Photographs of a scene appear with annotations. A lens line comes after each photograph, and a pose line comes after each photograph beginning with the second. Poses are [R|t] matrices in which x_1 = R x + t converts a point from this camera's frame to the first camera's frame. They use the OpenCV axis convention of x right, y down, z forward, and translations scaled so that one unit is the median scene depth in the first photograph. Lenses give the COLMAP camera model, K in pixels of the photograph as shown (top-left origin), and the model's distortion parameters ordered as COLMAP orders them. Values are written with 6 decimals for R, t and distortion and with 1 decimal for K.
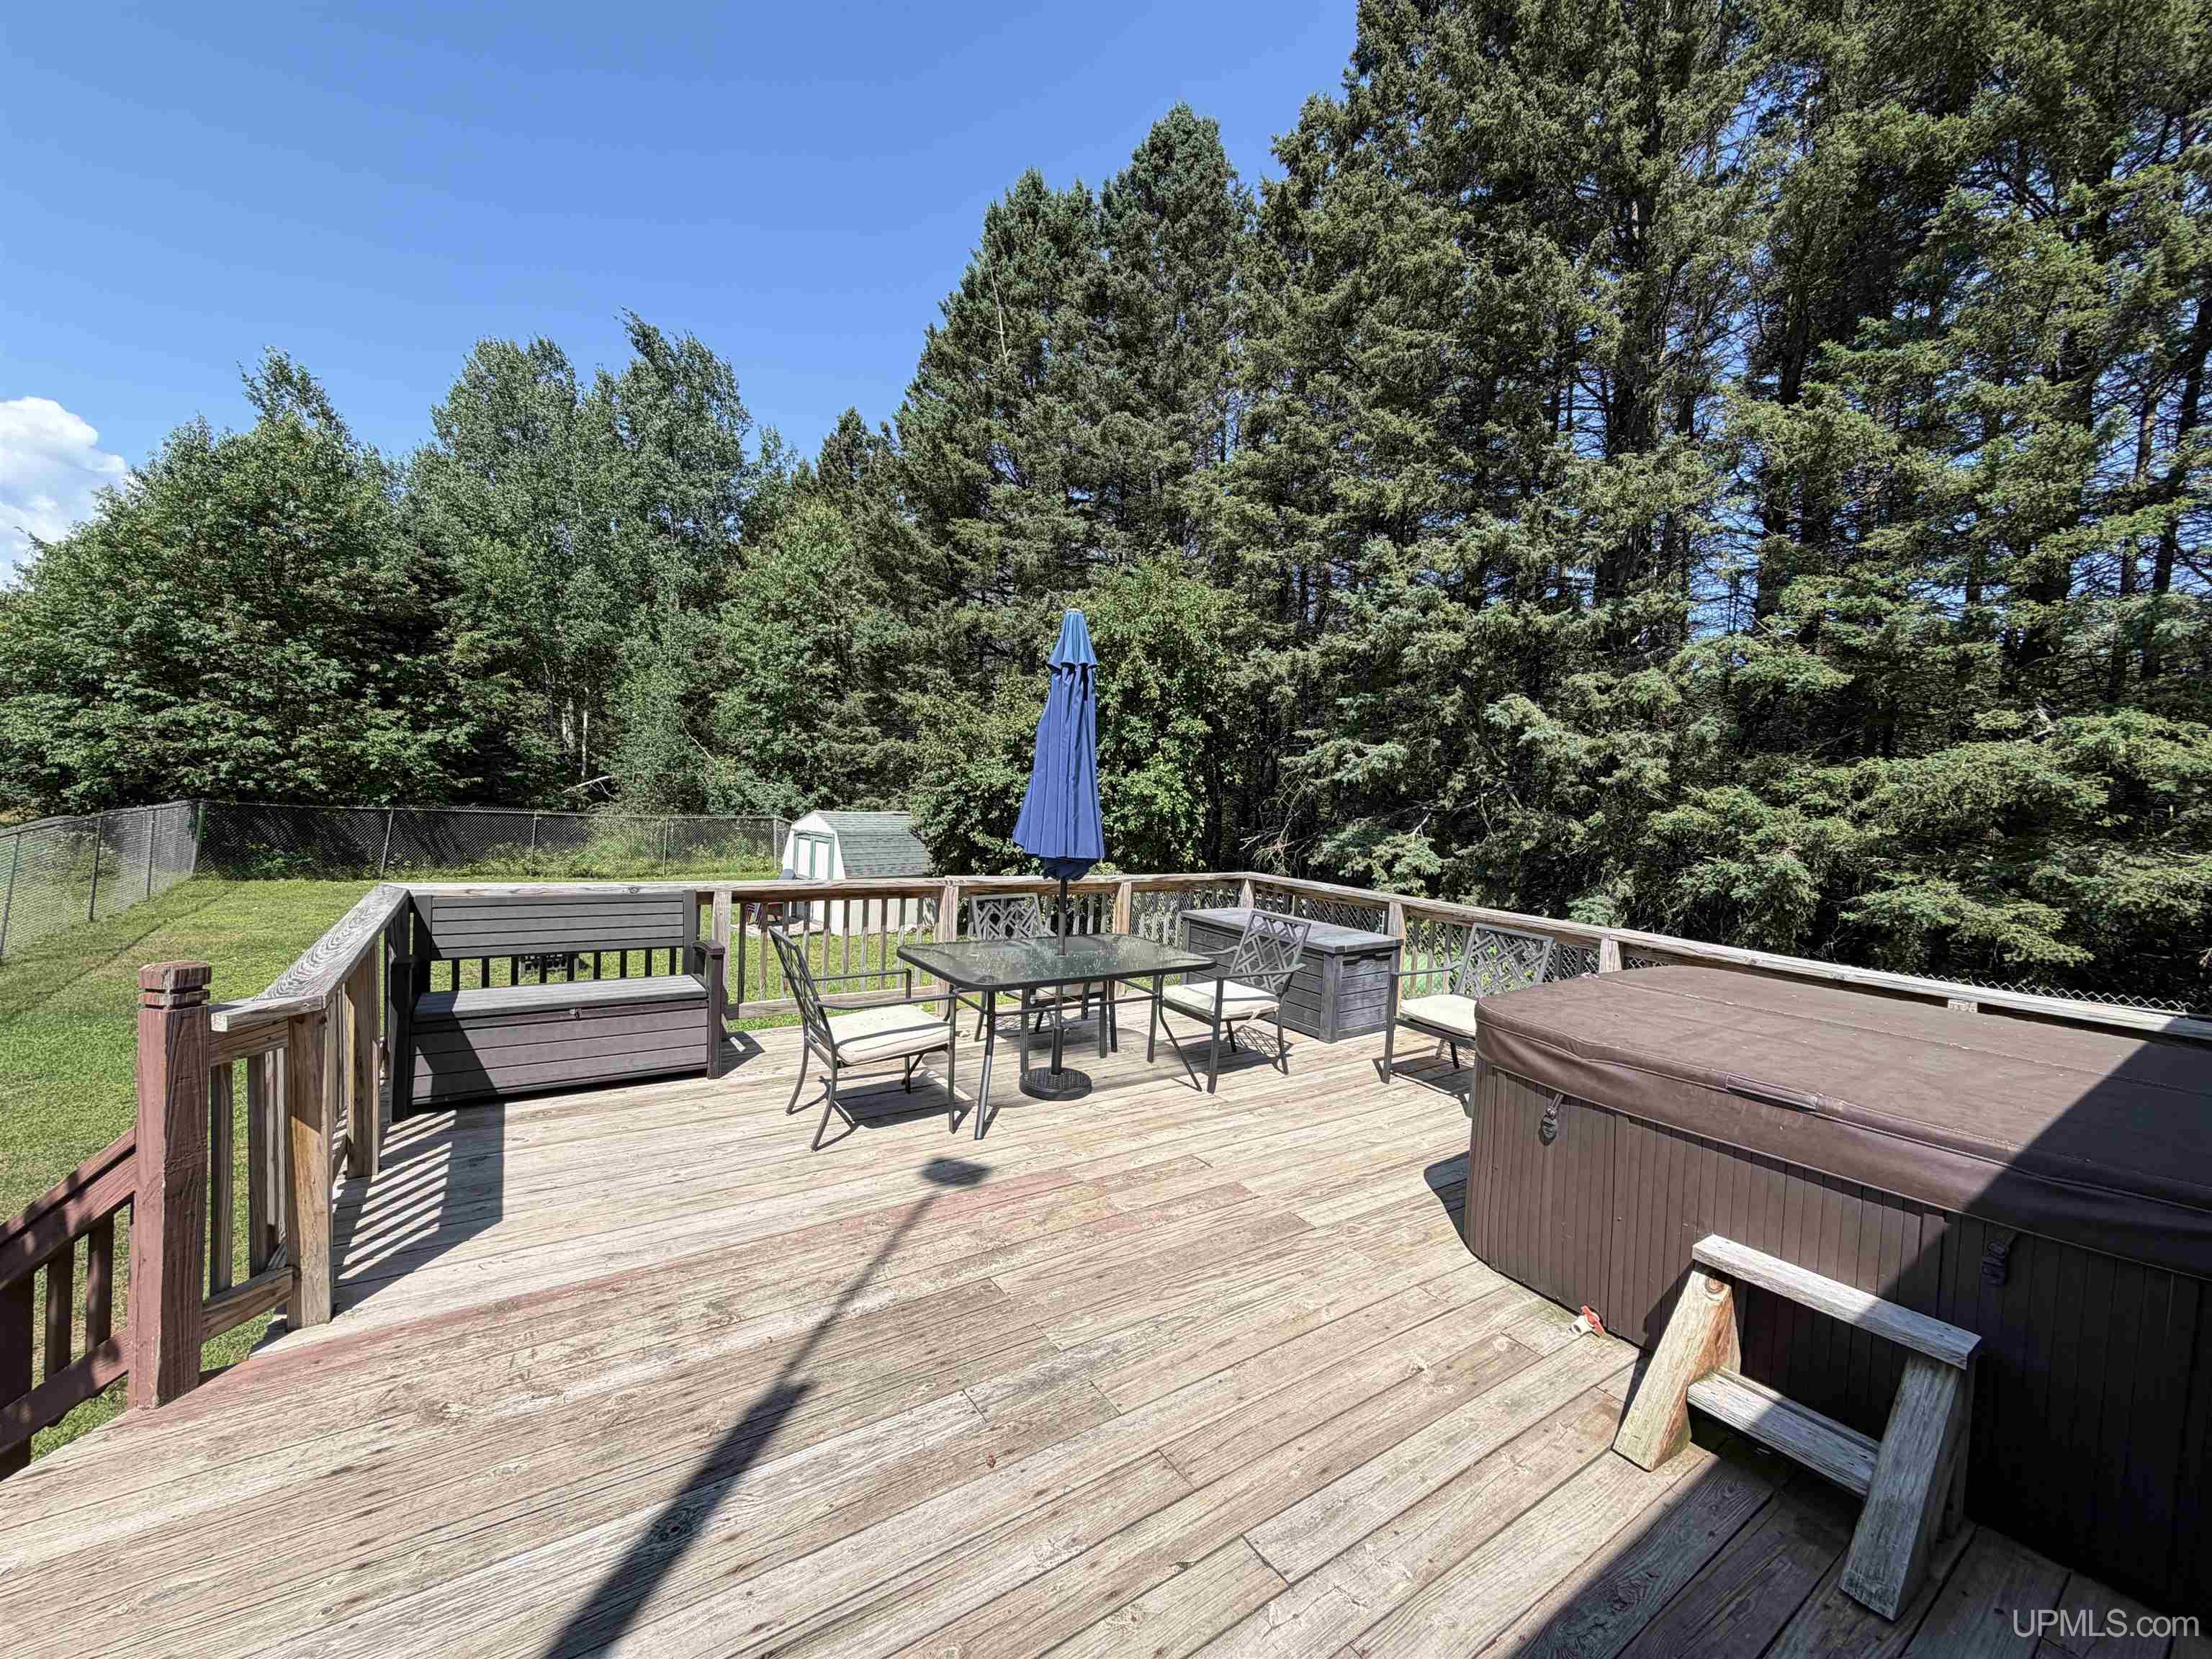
lens RADIAL K [[878.2, 0, 1099.9], [0, 878.2, 830.7], [0, 0, 1]] dist [0.000198, -0.000404]
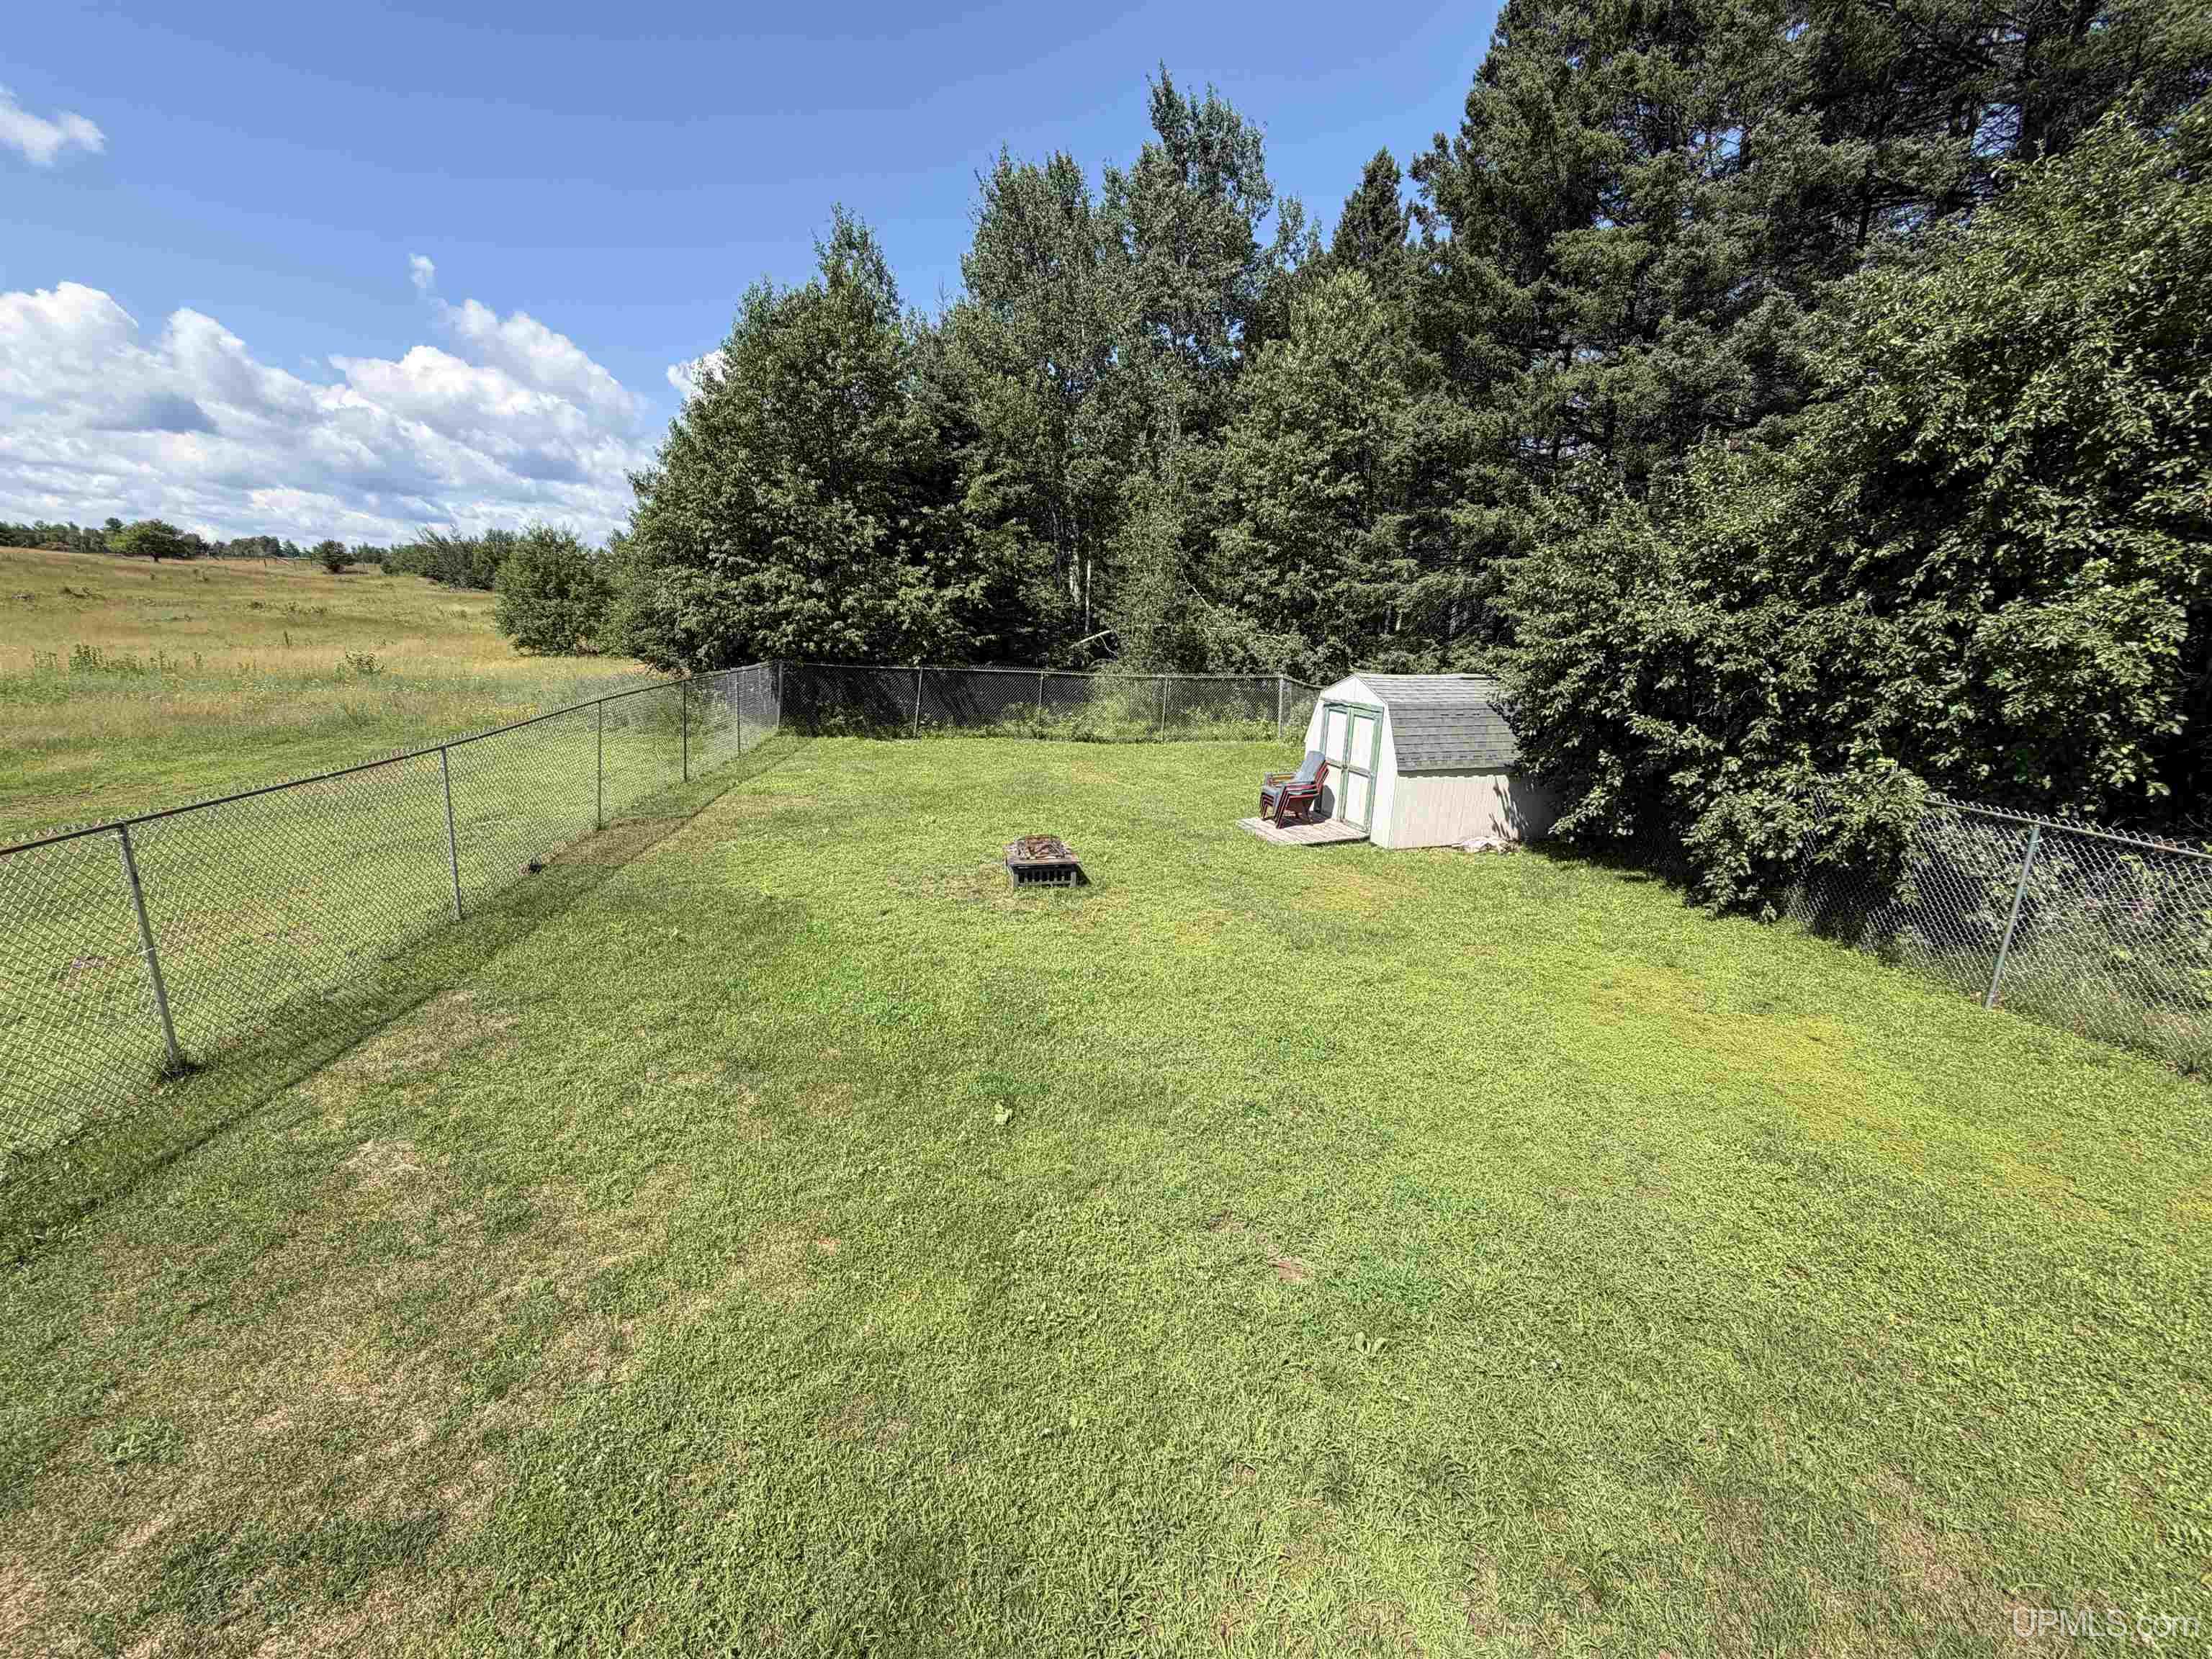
lens RADIAL K [[882.1, 0, 1104.2], [0, 882.1, 827.1], [0, 0, 1]] dist [0.000335, -0.000099]
pose [[0.870887, 0.087979, -0.483545, -0.150764], [-0.007925, 0.986234, 0.165167, -0.017395], [0.491420, -0.140009, 0.859595, 0.262437]]
